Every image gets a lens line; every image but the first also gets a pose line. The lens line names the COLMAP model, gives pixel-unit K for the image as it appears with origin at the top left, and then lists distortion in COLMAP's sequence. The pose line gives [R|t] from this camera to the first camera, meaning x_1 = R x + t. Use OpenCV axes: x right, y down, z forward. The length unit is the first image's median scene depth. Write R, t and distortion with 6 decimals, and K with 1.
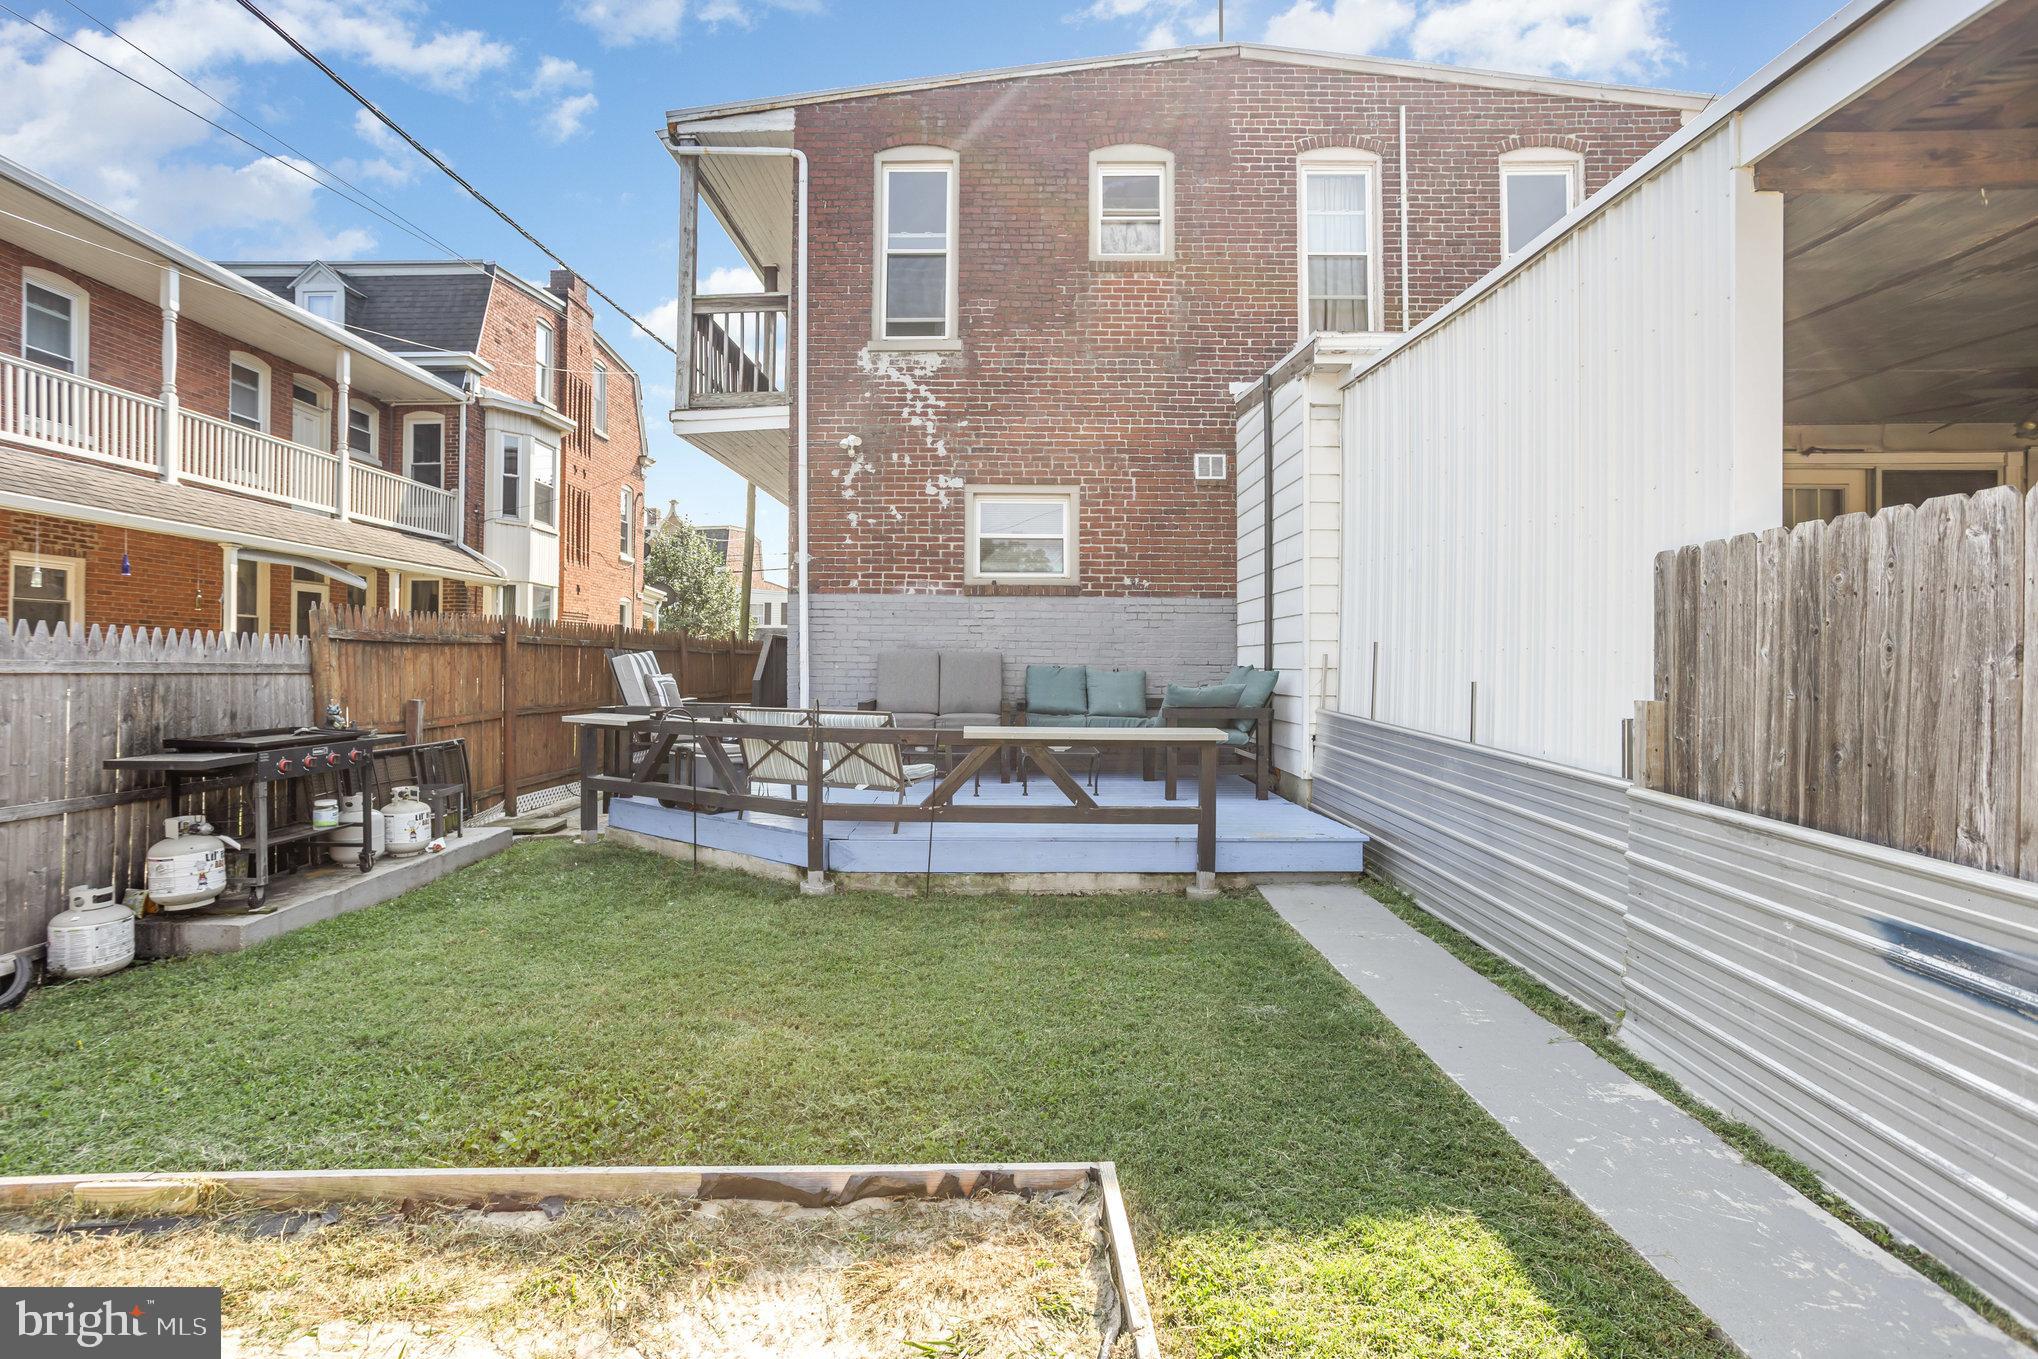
lens RADIAL K [[1000.4, 0, 991.2], [0, 1000.4, 663.3], [0, 0, 1]] dist [-0.059146, 0.042447]
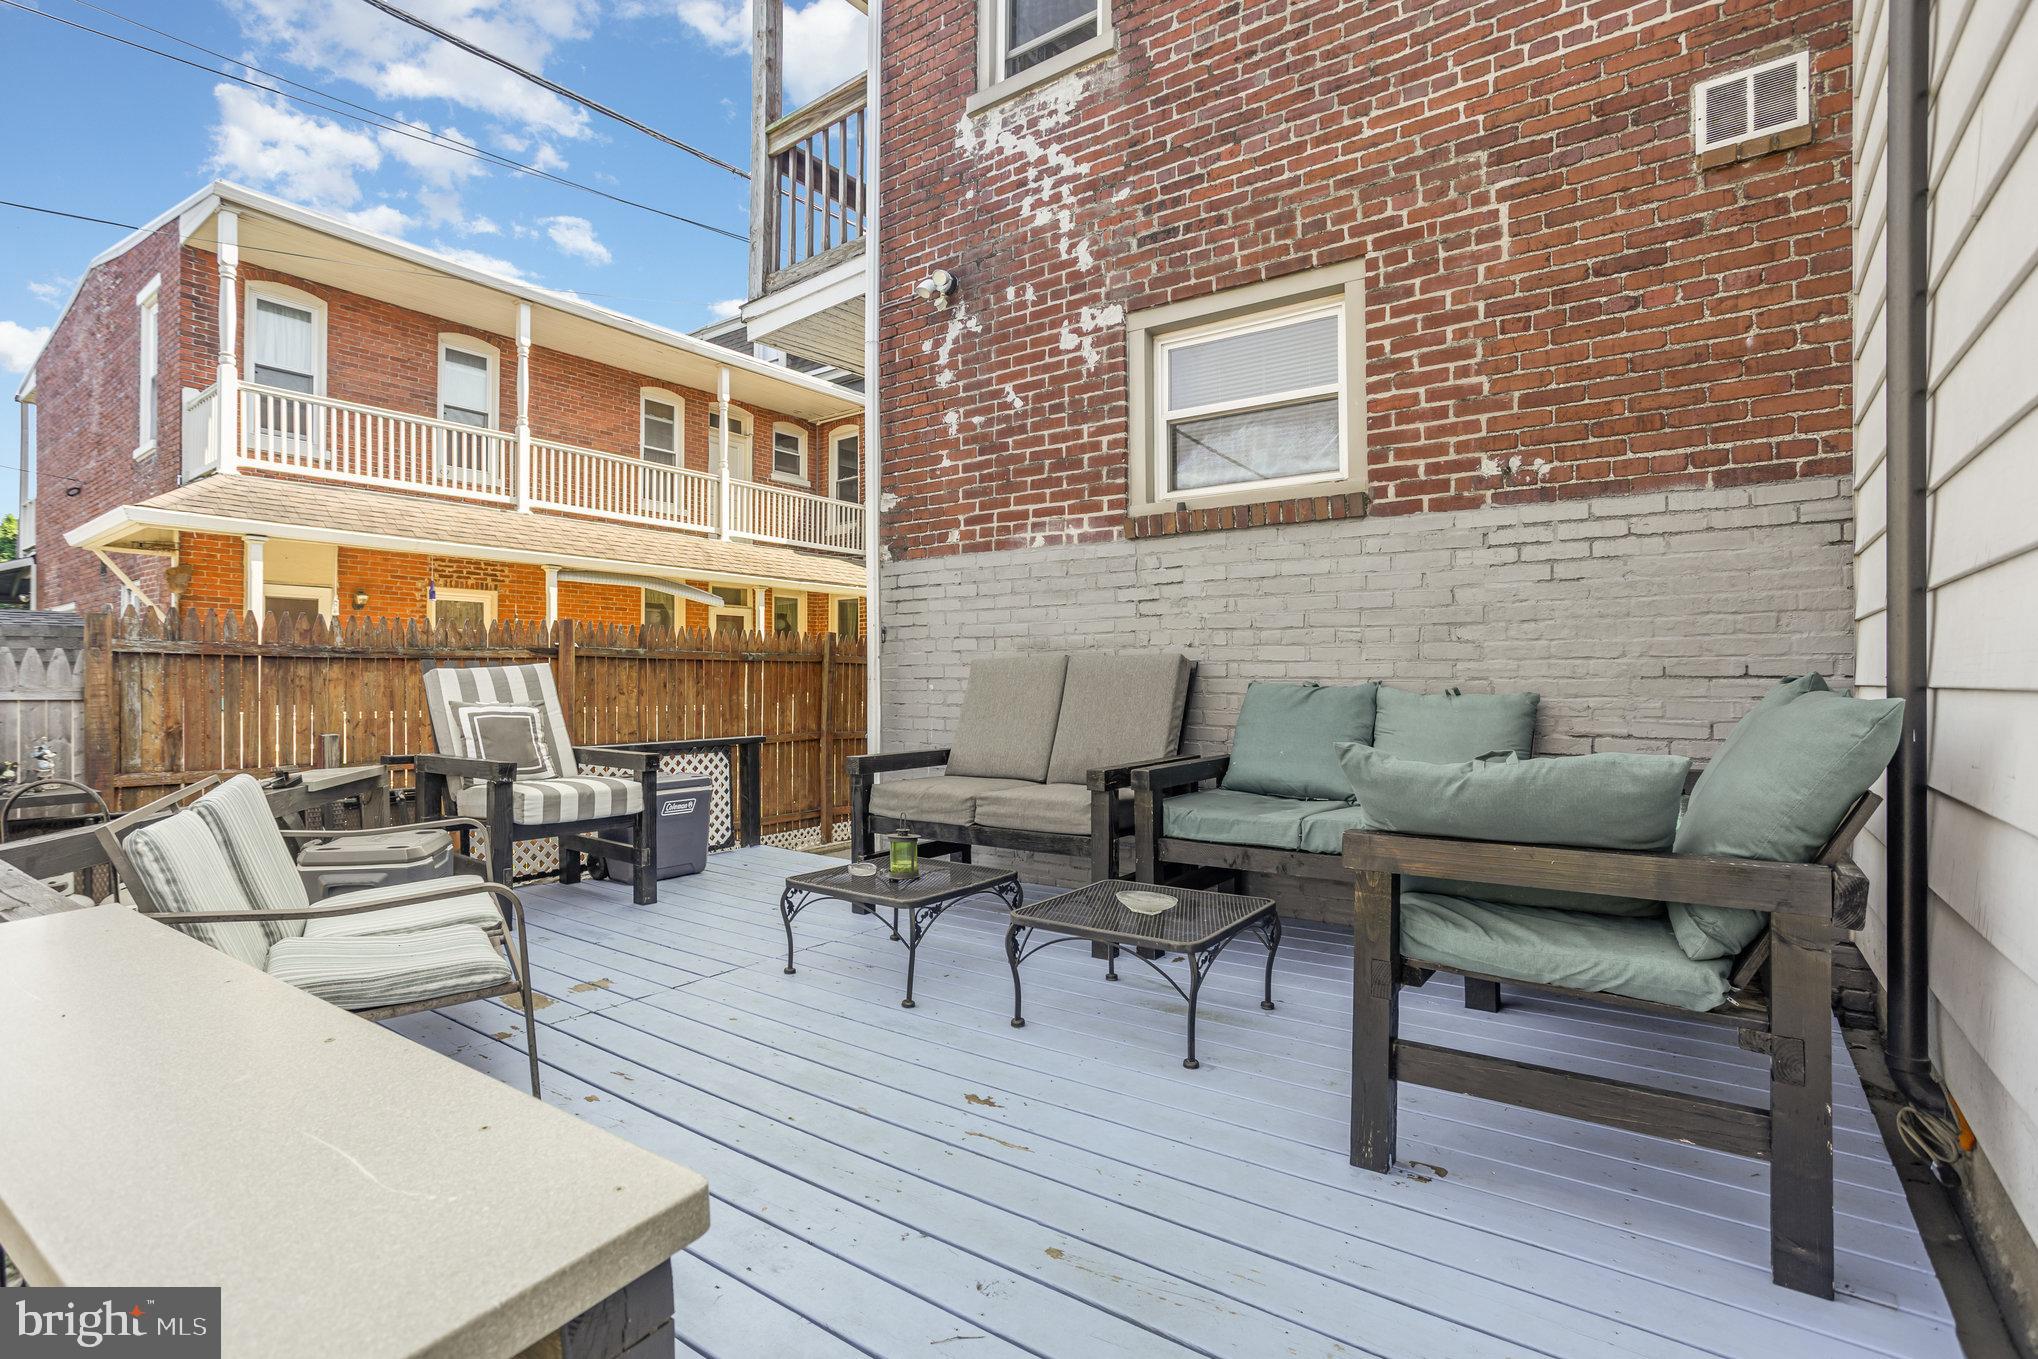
lens RADIAL K [[982.0, 0, 988.1], [0, 982.0, 683.7], [0, 0, 1]] dist [-0.059458, 0.039243]
pose [[0.811254, -0.006447, -0.584659, 0.198487], [0.007259, 0.999973, -0.000953, 0.002656], [0.584649, -0.003471, 0.811279, 0.571025]]
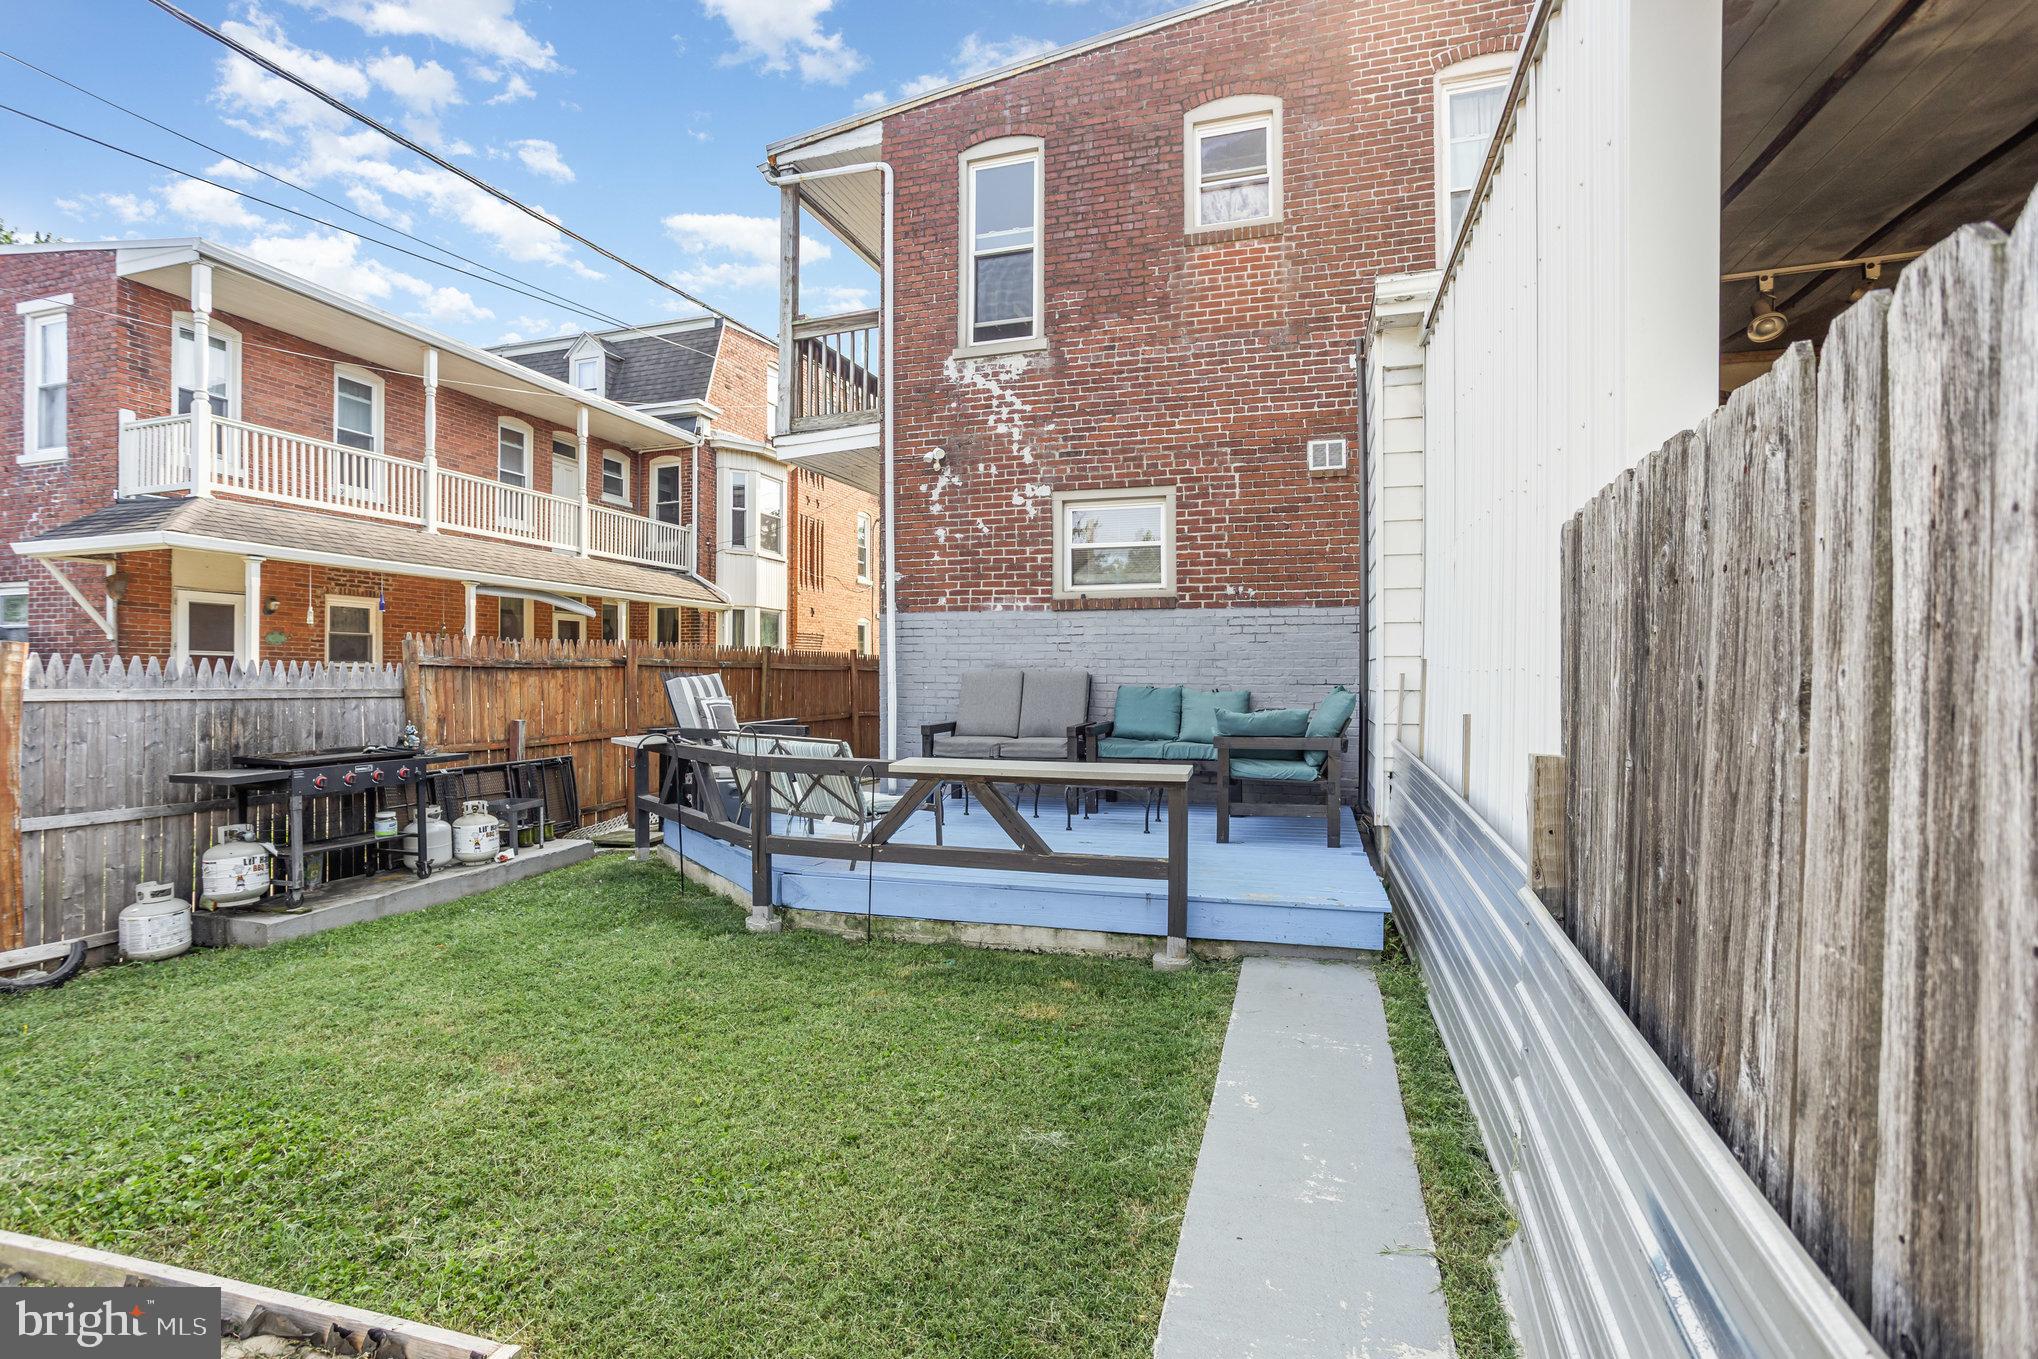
lens RADIAL K [[982.0, 0, 988.1], [0, 982.0, 683.7], [0, 0, 1]] dist [-0.059458, 0.039243]
pose [[0.954903, -0.003386, -0.296897, 0.188466], [0.005316, 0.999970, 0.005691, -0.005235], [0.296869, -0.007013, 0.954893, 0.105152]]
